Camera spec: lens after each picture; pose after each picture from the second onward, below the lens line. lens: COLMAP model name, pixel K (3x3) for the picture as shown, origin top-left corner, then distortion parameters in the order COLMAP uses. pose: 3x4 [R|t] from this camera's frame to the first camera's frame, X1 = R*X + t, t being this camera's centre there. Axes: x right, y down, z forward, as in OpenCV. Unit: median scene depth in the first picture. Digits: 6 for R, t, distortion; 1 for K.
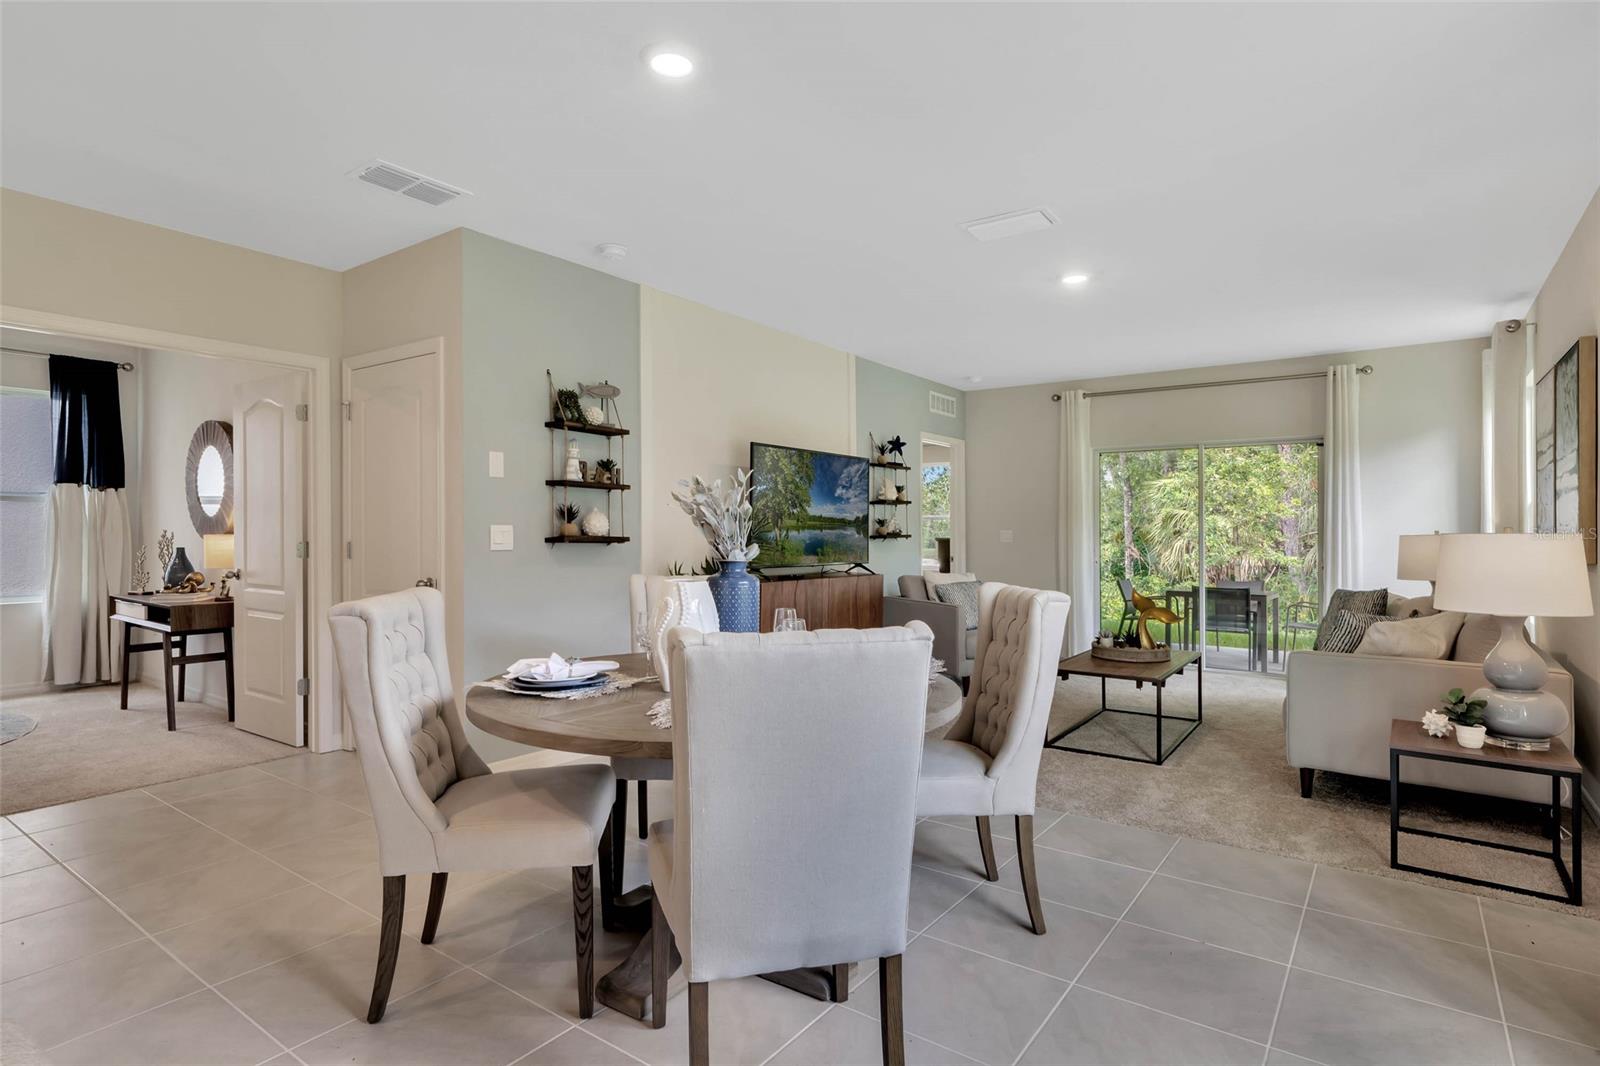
lens RADIAL K [[815.6, 0, 796.0], [0, 815.6, 529.0], [0, 0, 1]] dist [-0.006054, -0.001427]
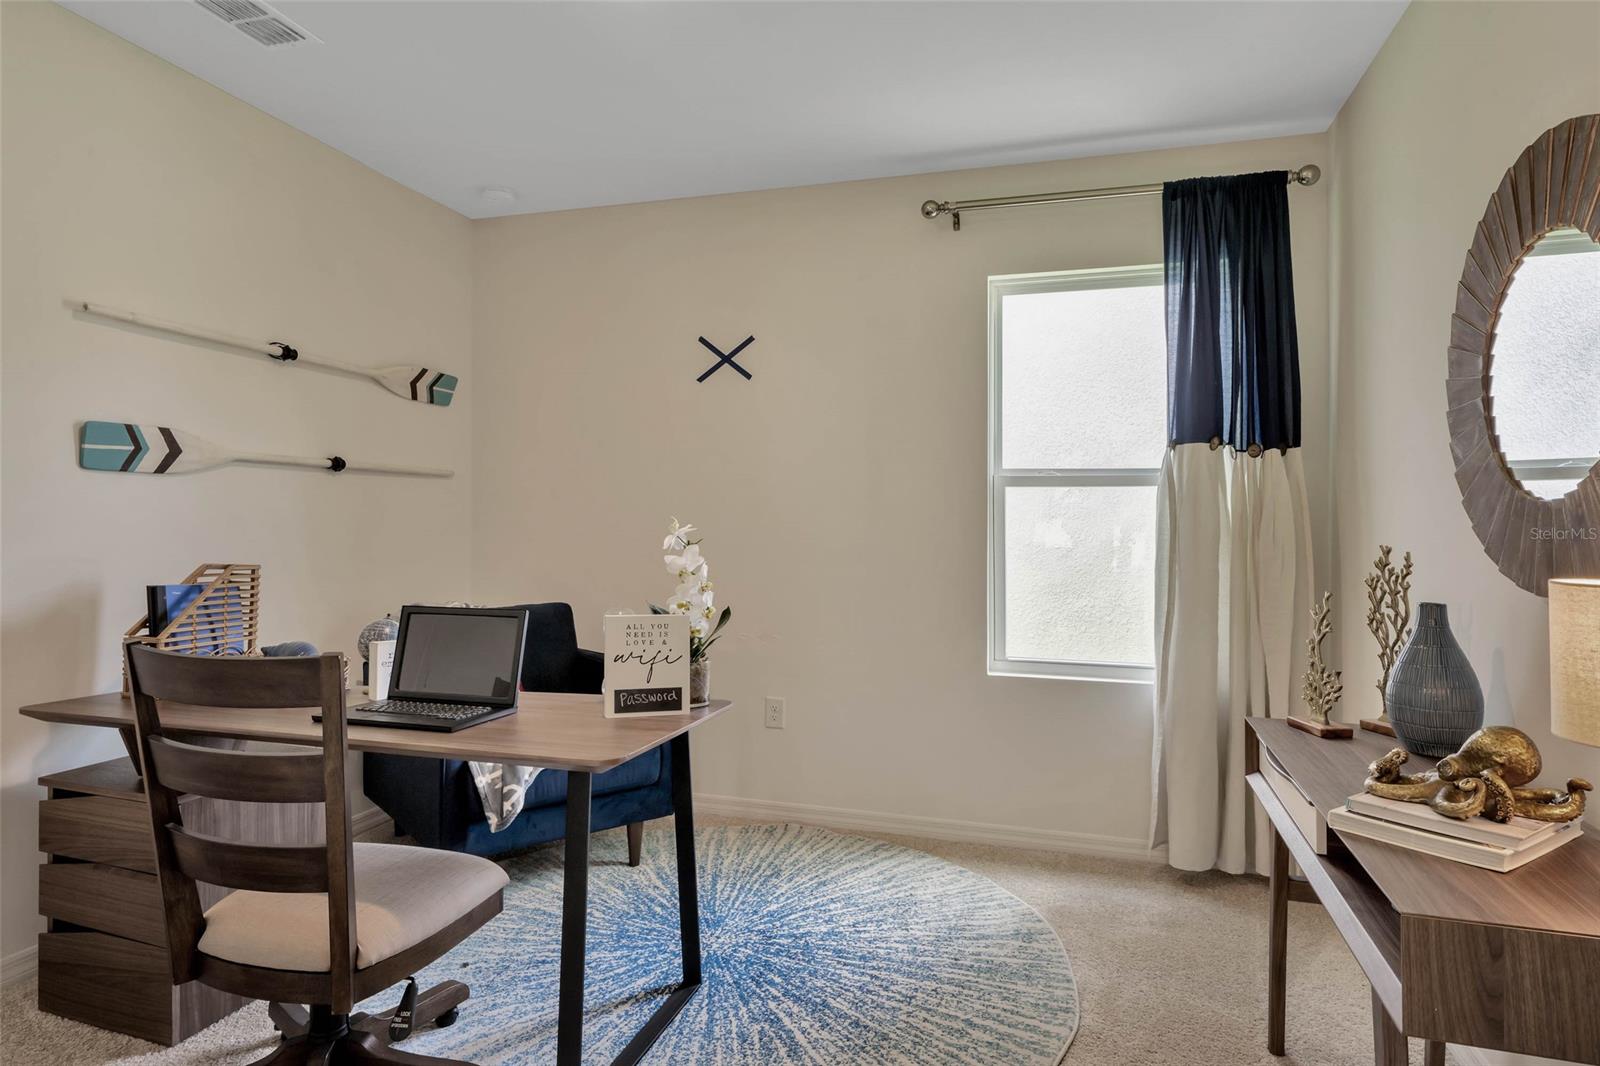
lens RADIAL K [[878.3, 0, 800.3], [0, 878.3, 529.9], [0, 0, 1]] dist [0.003335, -0.000144]
pose [[0.308707, -0.003434, -0.951151, -0.485001], [-0.001471, 0.999991, -0.004087, -0.003398], [0.951156, 0.002661, 0.308699, 0.630311]]
